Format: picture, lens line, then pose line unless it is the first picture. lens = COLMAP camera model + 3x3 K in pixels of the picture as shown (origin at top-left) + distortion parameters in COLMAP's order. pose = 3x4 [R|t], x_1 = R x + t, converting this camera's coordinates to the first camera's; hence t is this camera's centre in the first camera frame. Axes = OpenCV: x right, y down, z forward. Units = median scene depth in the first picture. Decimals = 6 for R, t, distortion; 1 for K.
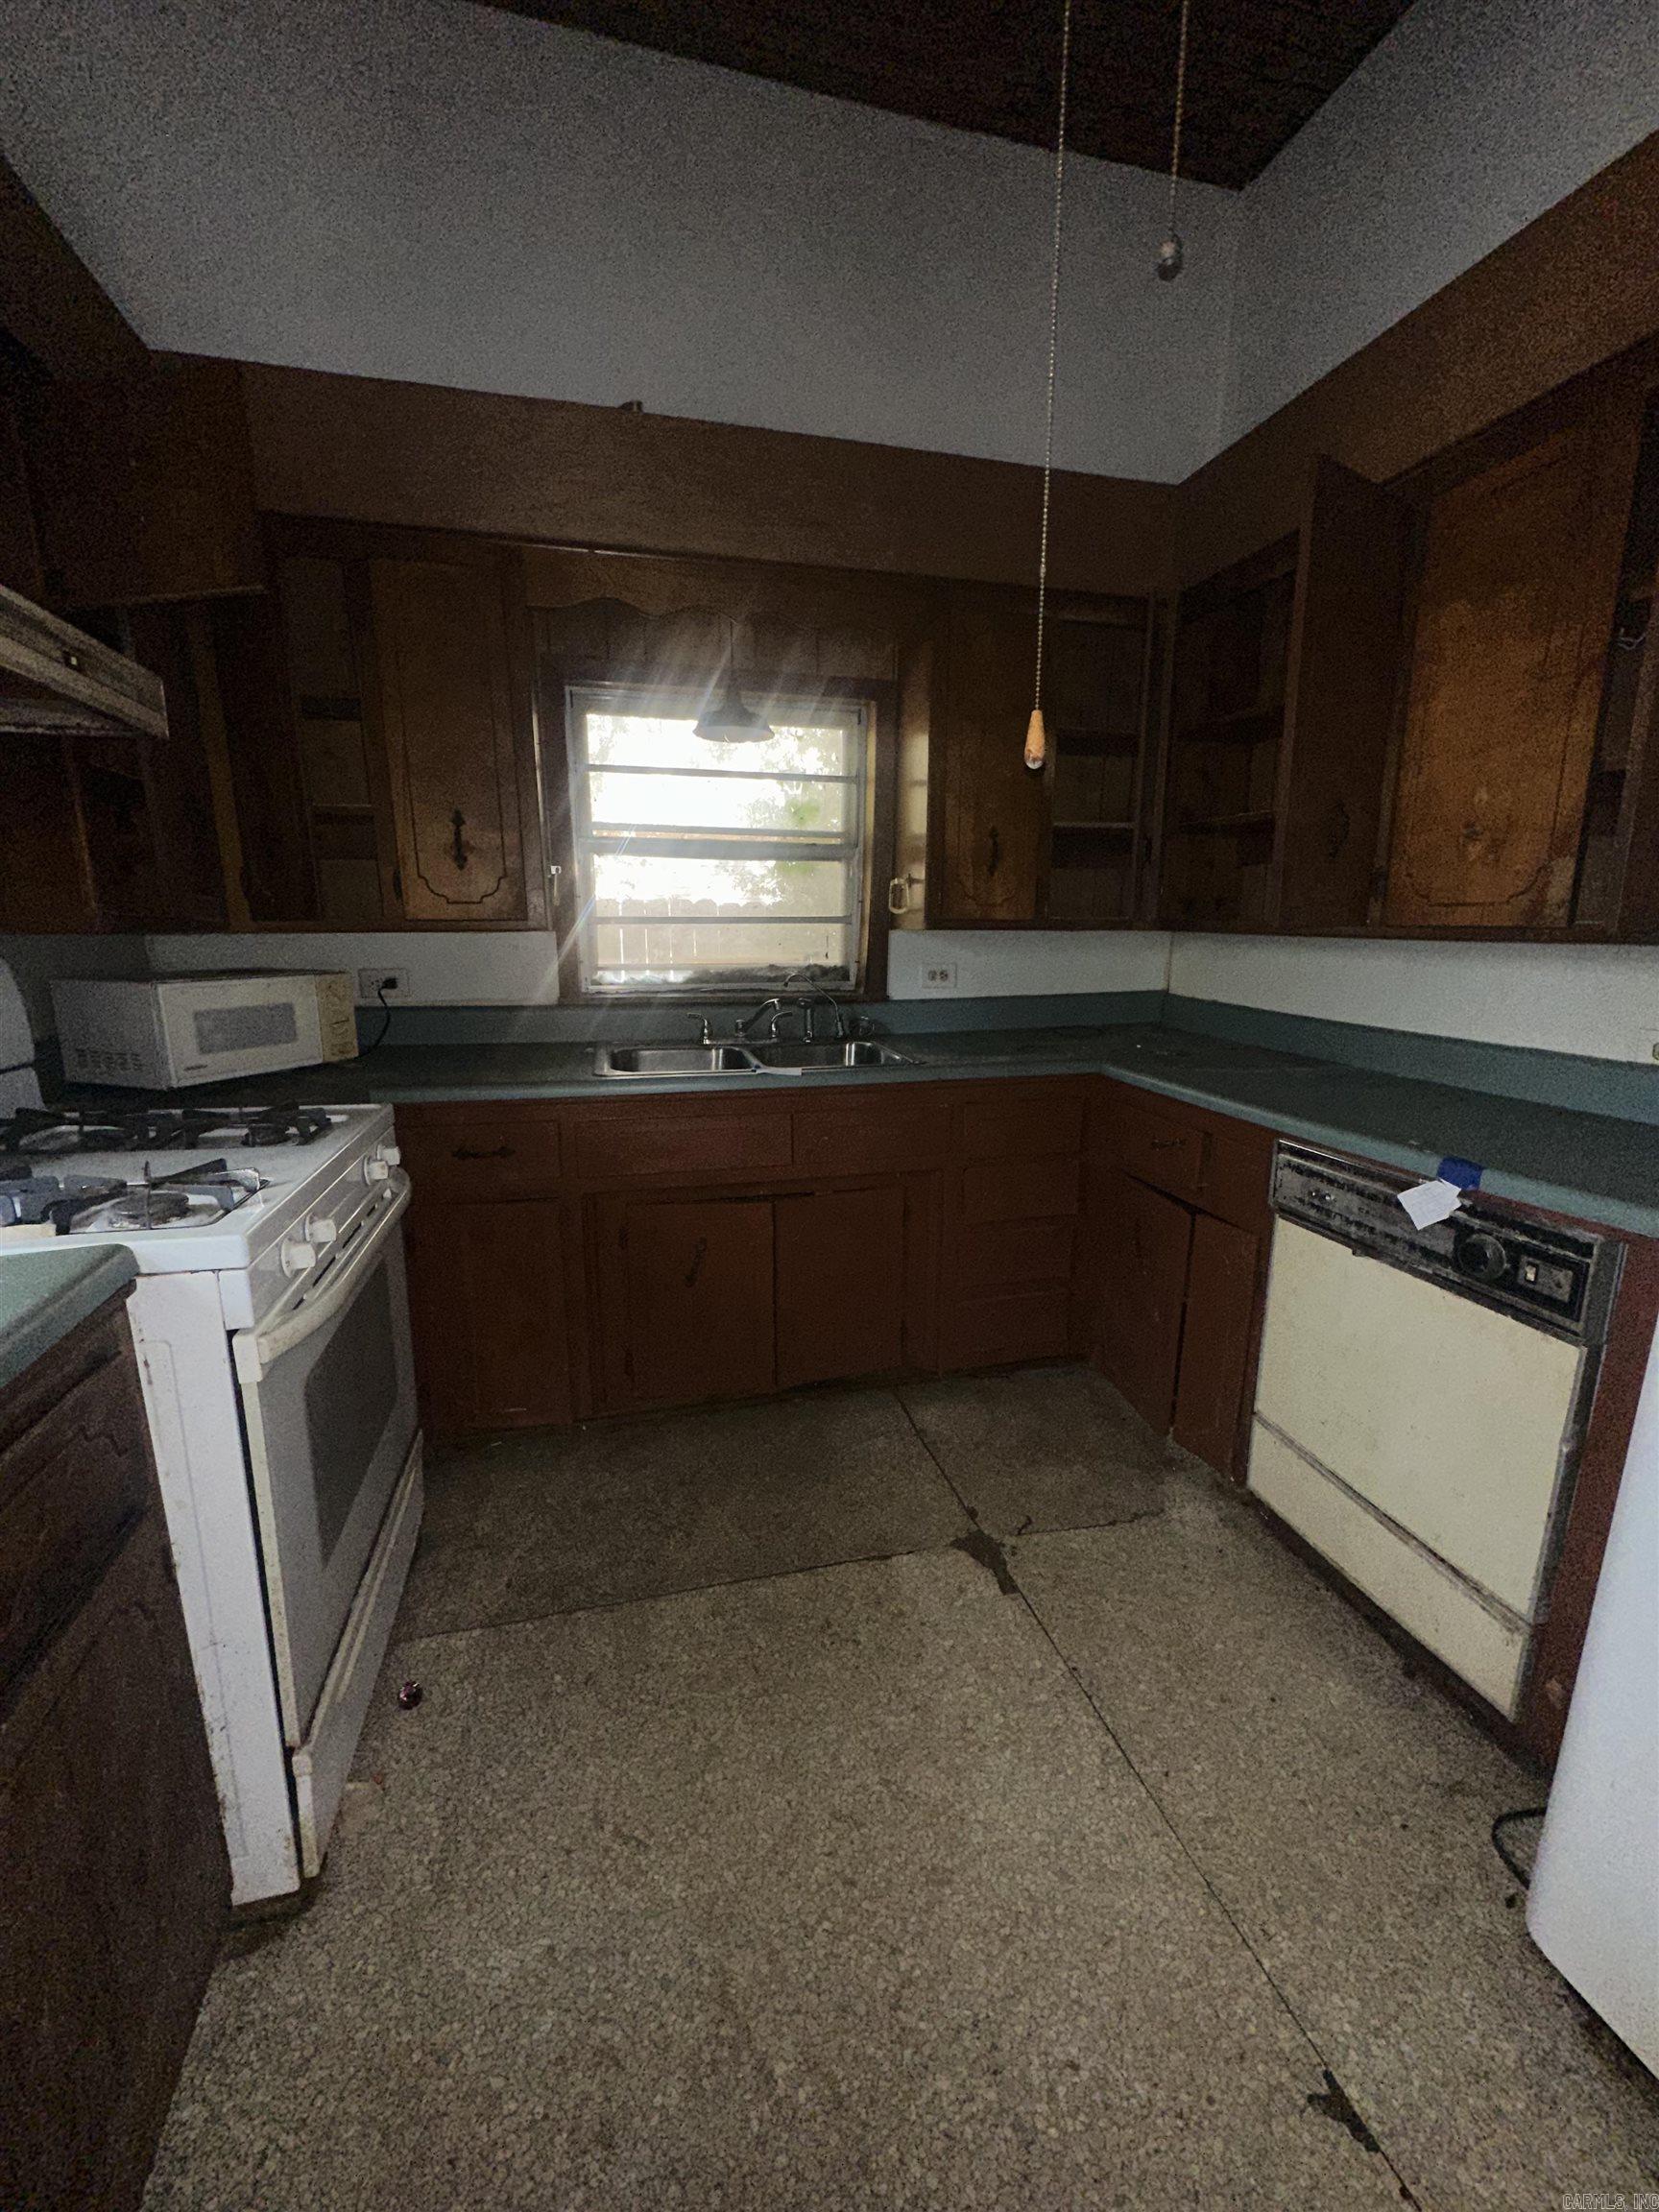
lens RADIAL K [[891.0, 0, 829.5], [0, 891.0, 1106.0], [0, 0, 1]] dist [-0.001089, 0.000270]
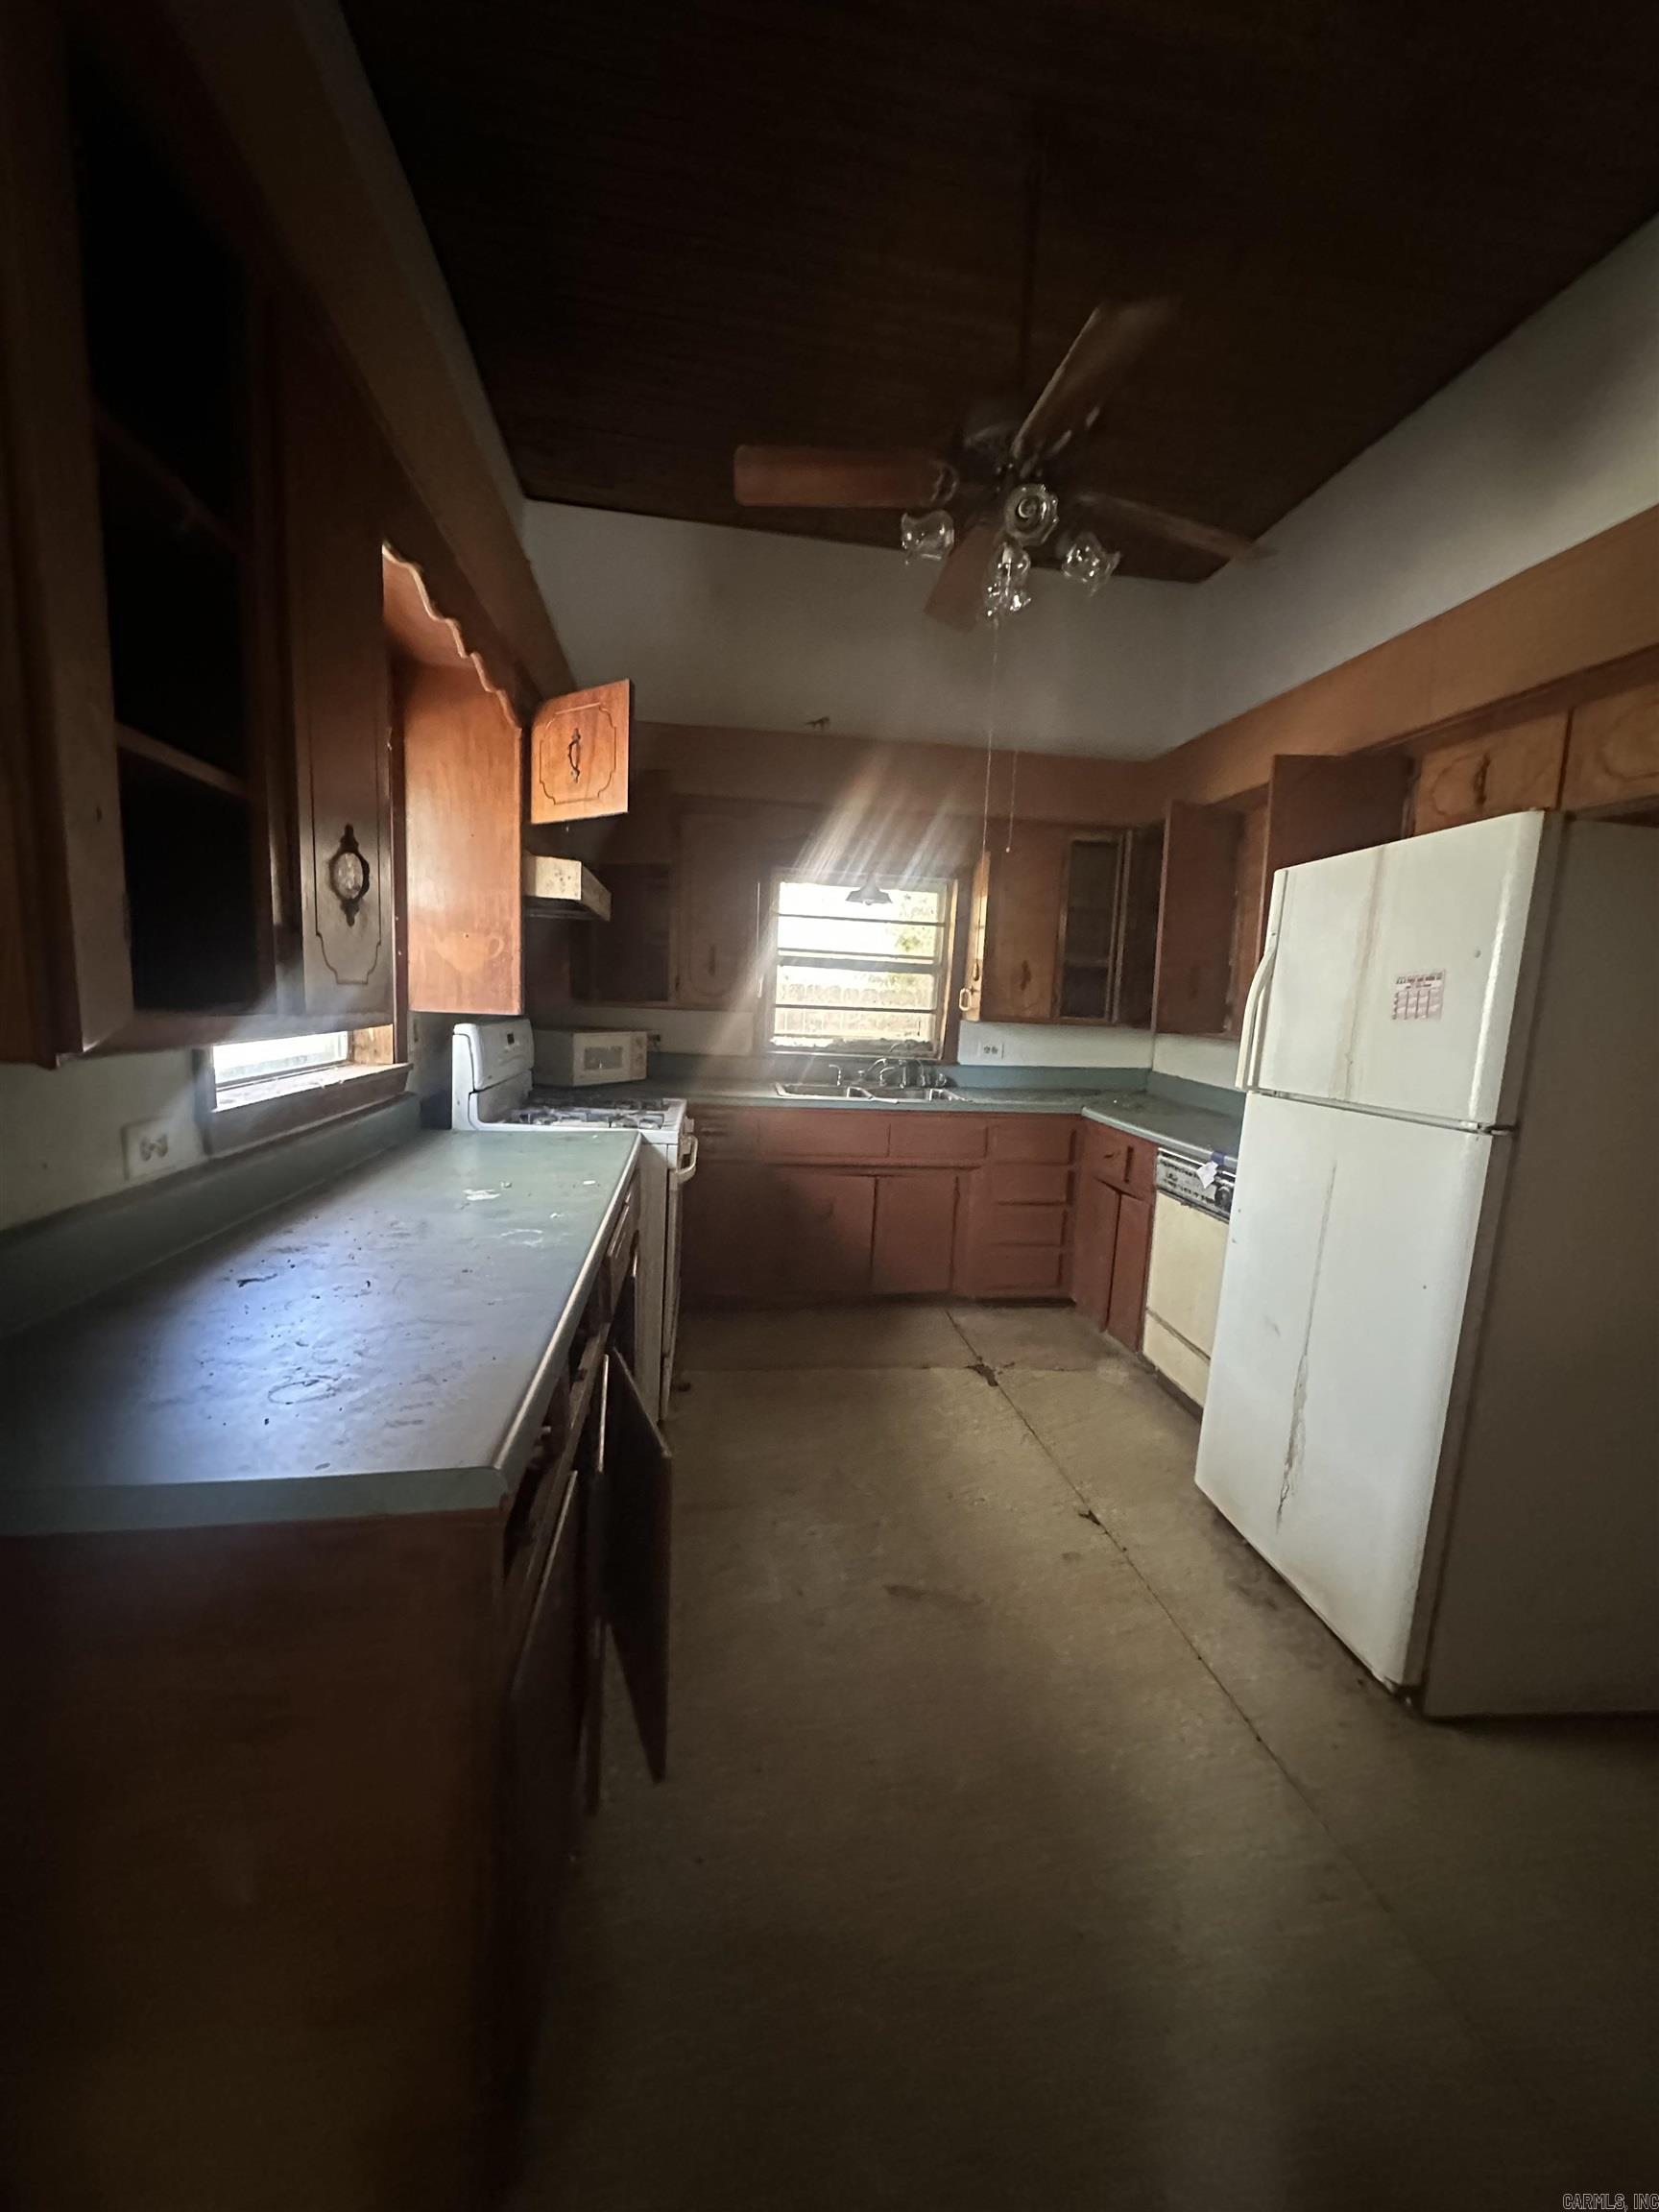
lens RADIAL K [[891.0, 0, 829.5], [0, 891.0, 1106.0], [0, 0, 1]] dist [-0.001089, 0.000270]
pose [[0.991772, 0.057096, -0.114579, 0.034884], [-0.065959, 0.994991, -0.075110, 0.103503], [0.109716, 0.082049, 0.990571, -0.680129]]
